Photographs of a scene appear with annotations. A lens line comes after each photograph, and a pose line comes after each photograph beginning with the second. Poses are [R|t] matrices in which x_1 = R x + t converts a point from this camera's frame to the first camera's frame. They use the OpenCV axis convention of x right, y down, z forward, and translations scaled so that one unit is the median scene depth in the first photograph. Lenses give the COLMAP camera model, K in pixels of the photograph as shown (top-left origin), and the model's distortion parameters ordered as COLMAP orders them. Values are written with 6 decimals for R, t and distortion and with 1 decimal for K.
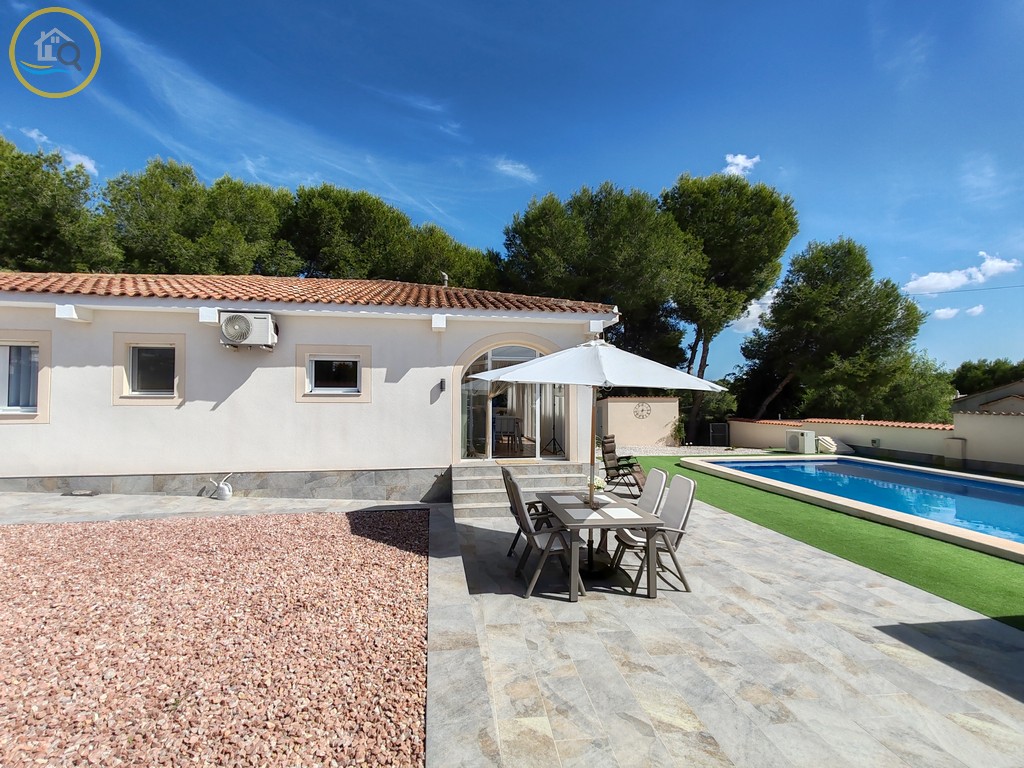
lens RADIAL K [[464.4, 0, 512.0], [0, 464.4, 384.0], [0, 0, 1]] dist [0.002356, 0.000674]
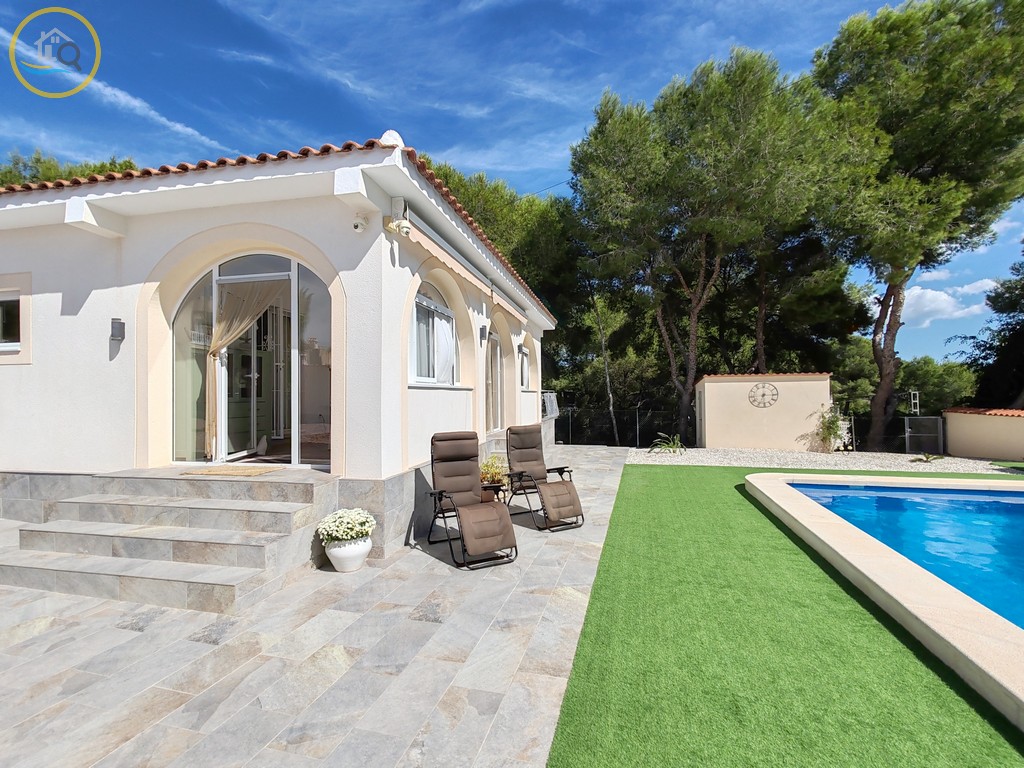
lens RADIAL K [[469.5, 0, 514.0], [0, 469.5, 387.4], [0, 0, 1]] dist [0.003673, 0.000989]
pose [[0.927170, -0.016494, -0.374279, 0.519157], [0.022340, 0.999687, 0.011286, 0.078421], [0.373975, -0.018825, 0.927248, 0.655220]]
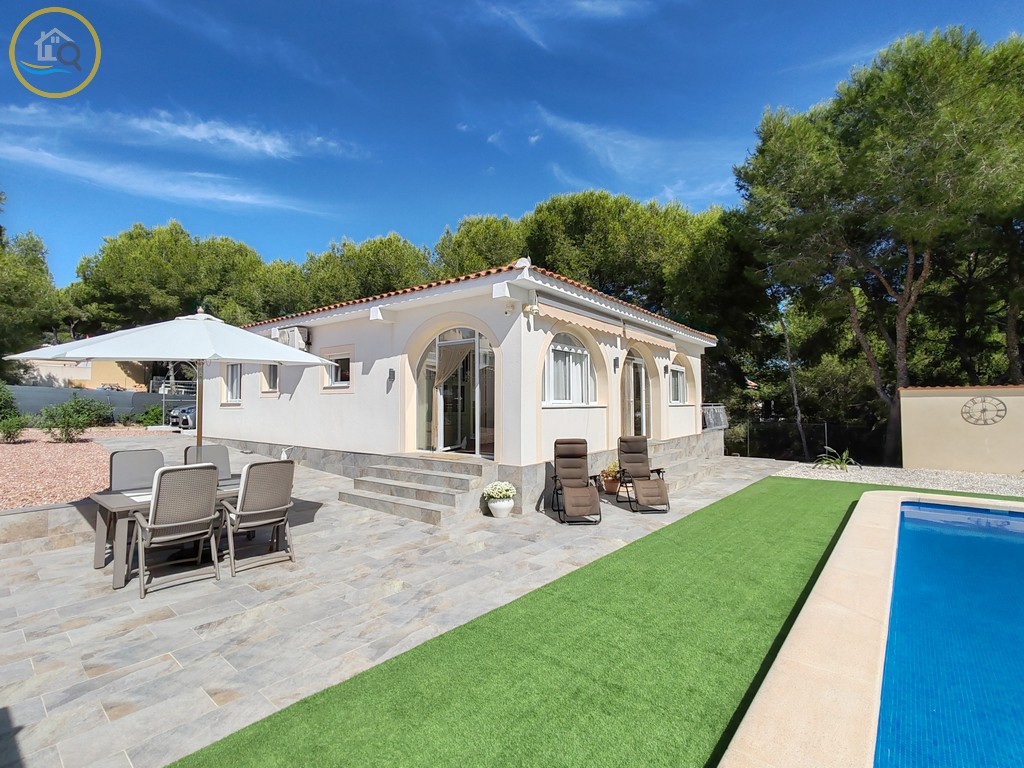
lens RADIAL K [[472.4, 0, 512.0], [0, 472.4, 384.0], [0, 0, 1]] dist [0.001930, 0.001115]
pose [[0.680980, -0.034958, -0.731467, 0.798519], [0.028302, 0.999370, -0.021414, 0.053440], [0.731755, -0.006119, 0.681541, 0.492485]]
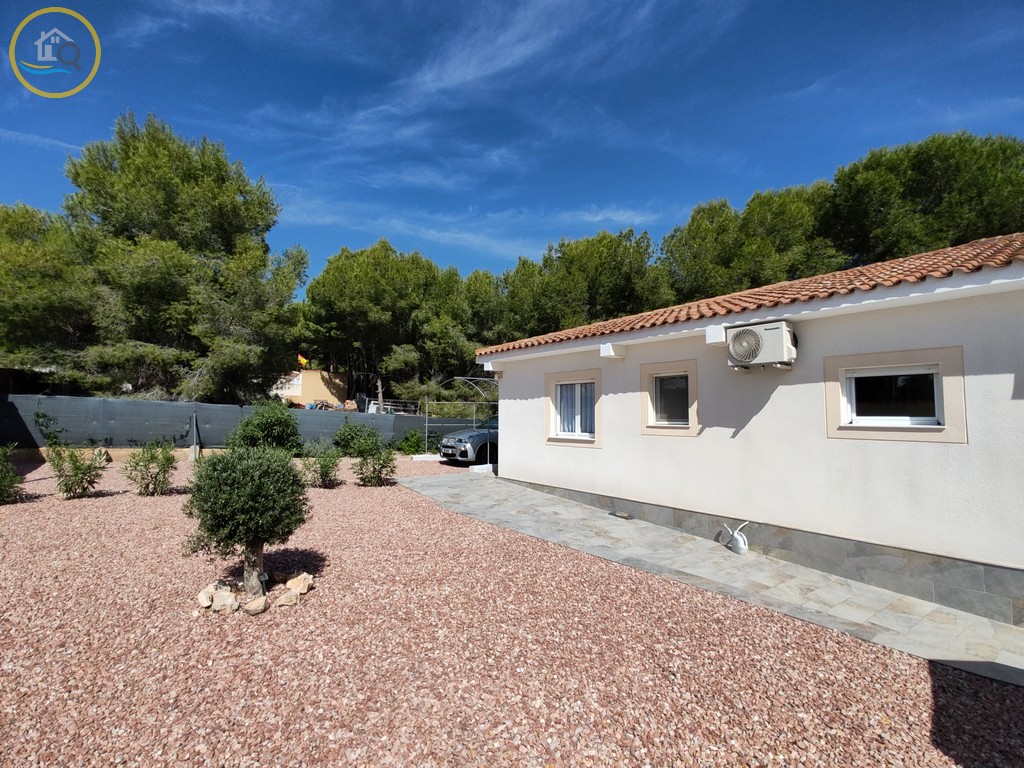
lens RADIAL K [[468.6, 0, 517.4], [0, 468.6, 389.3], [0, 0, 1]] dist [-0.039537, 0.030393]
pose [[0.484202, -0.048717, -0.873599, -0.067088], [0.023548, 0.998813, -0.042647, -0.015378], [0.874639, 0.000078, 0.484774, 0.227693]]
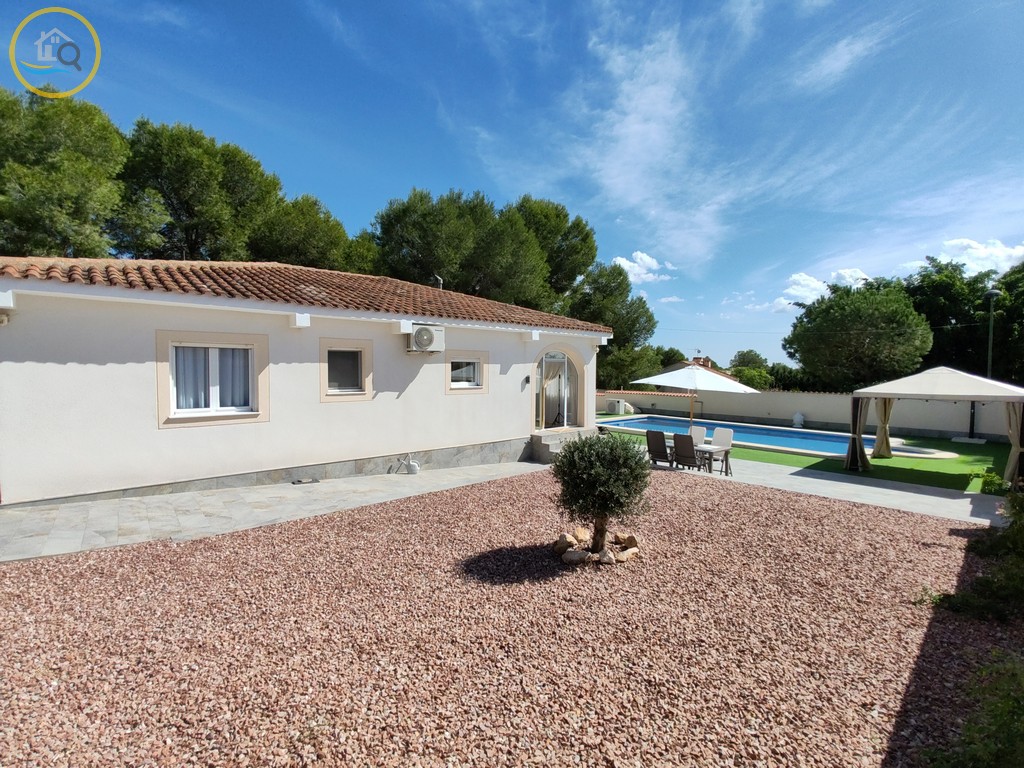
lens RADIAL K [[468.6, 0, 517.4], [0, 468.6, 389.3], [0, 0, 1]] dist [-0.039537, 0.030393]
pose [[0.838355, -0.019879, 0.544763, -0.968639], [-0.023269, 0.997119, 0.072195, -0.070500], [-0.544628, -0.073202, 0.835477, -0.178776]]
